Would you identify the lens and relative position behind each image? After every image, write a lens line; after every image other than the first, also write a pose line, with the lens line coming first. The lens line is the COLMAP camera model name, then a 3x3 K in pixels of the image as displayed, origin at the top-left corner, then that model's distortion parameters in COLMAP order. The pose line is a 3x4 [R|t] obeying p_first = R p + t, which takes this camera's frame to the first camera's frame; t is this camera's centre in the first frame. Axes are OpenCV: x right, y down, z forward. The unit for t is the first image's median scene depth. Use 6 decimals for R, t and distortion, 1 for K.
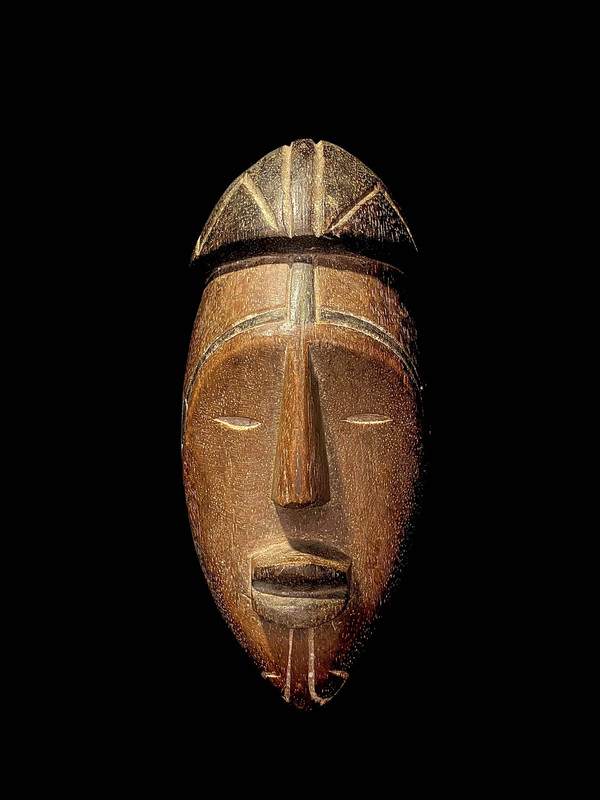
lens RADIAL K [[623.4, 0, 298.9], [0, 623.4, 398.5], [0, 0, 1]] dist [0.014574, -0.048499]
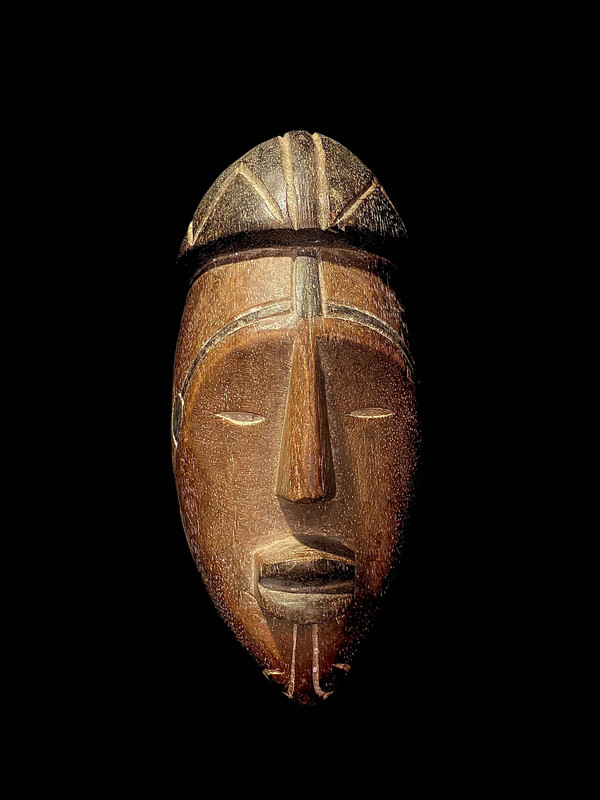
lens RADIAL K [[623.4, 0, 299.1], [0, 623.4, 397.3], [0, 0, 1]] dist [0.014574, -0.048499]
pose [[0.992634, -0.005727, 0.121014, -0.124111], [0.004619, 0.999945, 0.009428, -0.002300], [-0.121061, -0.008799, 0.992606, 0.015832]]
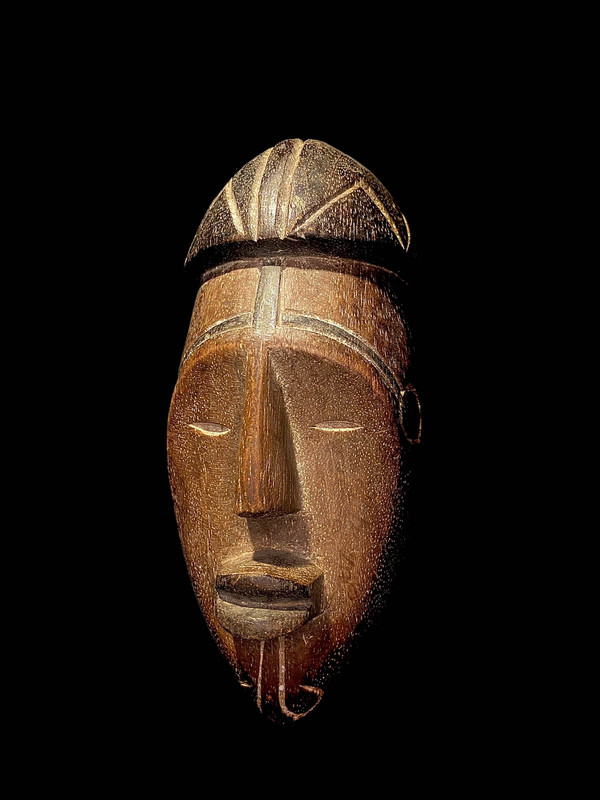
lens RADIAL K [[623.4, 0, 302.8], [0, 623.4, 399.1], [0, 0, 1]] dist [0.014574, -0.048499]
pose [[0.978918, 0.001888, -0.204245, 0.249581], [-0.002331, 0.999995, -0.001930, -0.006898], [0.204241, 0.002365, 0.978918, 0.050966]]
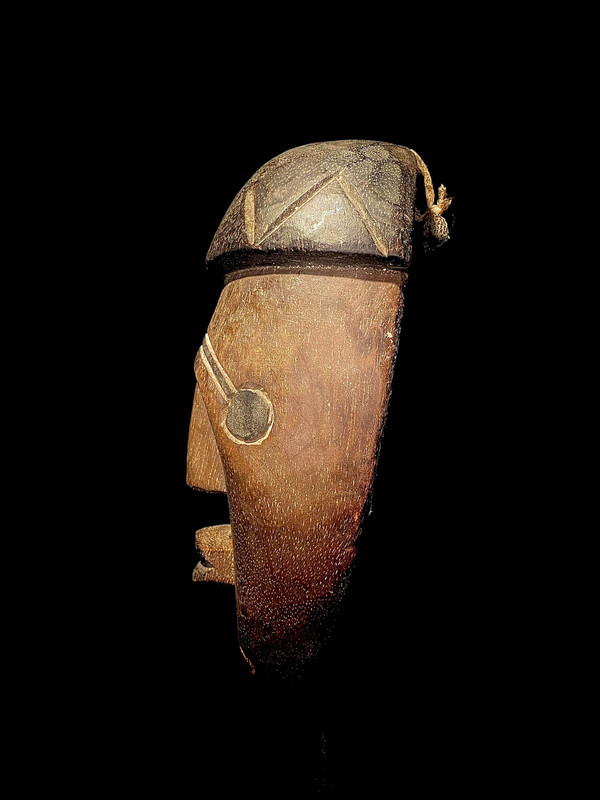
lens RADIAL K [[623.4, 0, 307.9], [0, 623.4, 415.9], [0, 0, 1]] dist [0.014574, -0.048499]
pose [[-0.104557, 0.019269, -0.994332, 1.171435], [0.019819, 0.999654, 0.017288, 0.002507], [0.994321, -0.017899, -0.104903, 1.253448]]
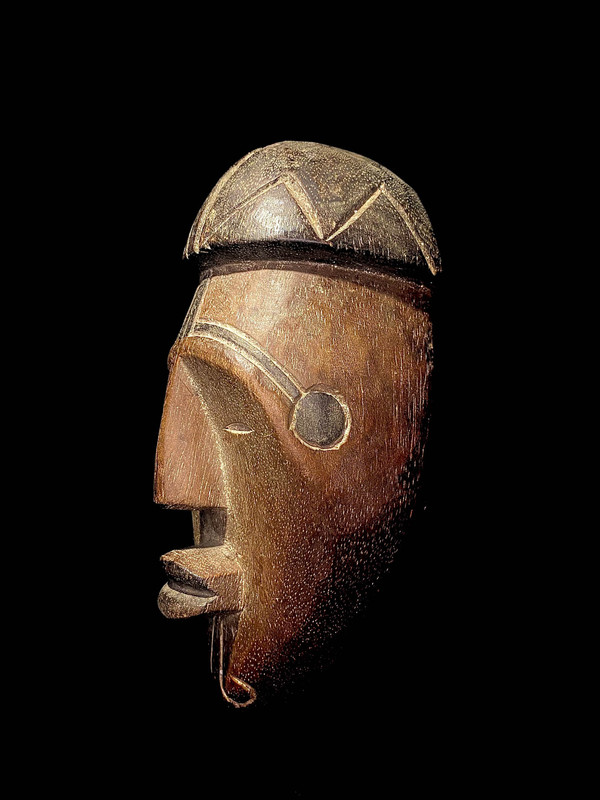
lens RADIAL K [[623.4, 0, 303.5], [0, 623.4, 403.4], [0, 0, 1]] dist [0.014574, -0.048499]
pose [[0.591266, 0.003609, -0.806469, 0.936458], [0.005005, 0.999954, 0.008145, -0.013912], [0.806461, -0.008853, 0.591221, 0.497269]]
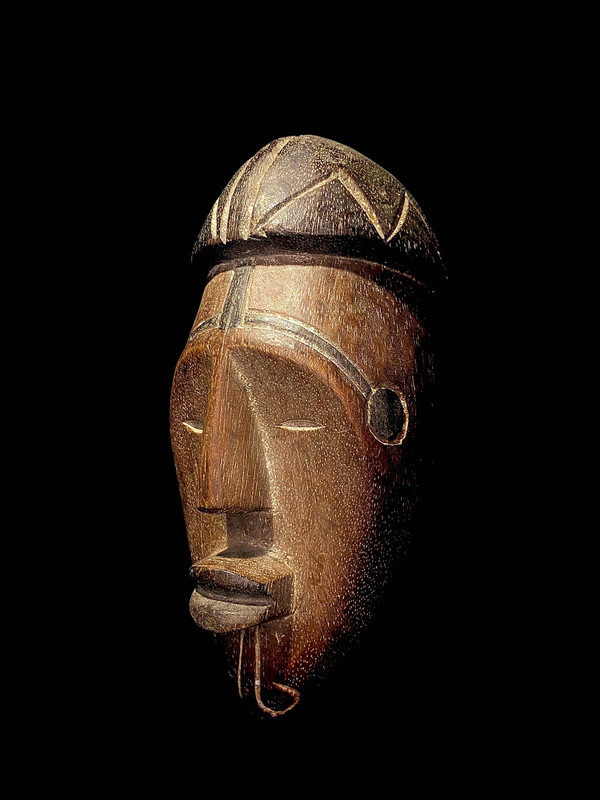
lens RADIAL K [[623.4, 0, 300.3], [0, 623.4, 400.7], [0, 0, 1]] dist [0.014574, -0.048499]
pose [[0.861068, 0.001610, -0.508486, 0.578355], [0.001186, 0.999986, 0.005174, -0.009184], [0.508488, -0.005058, 0.861054, 0.184349]]
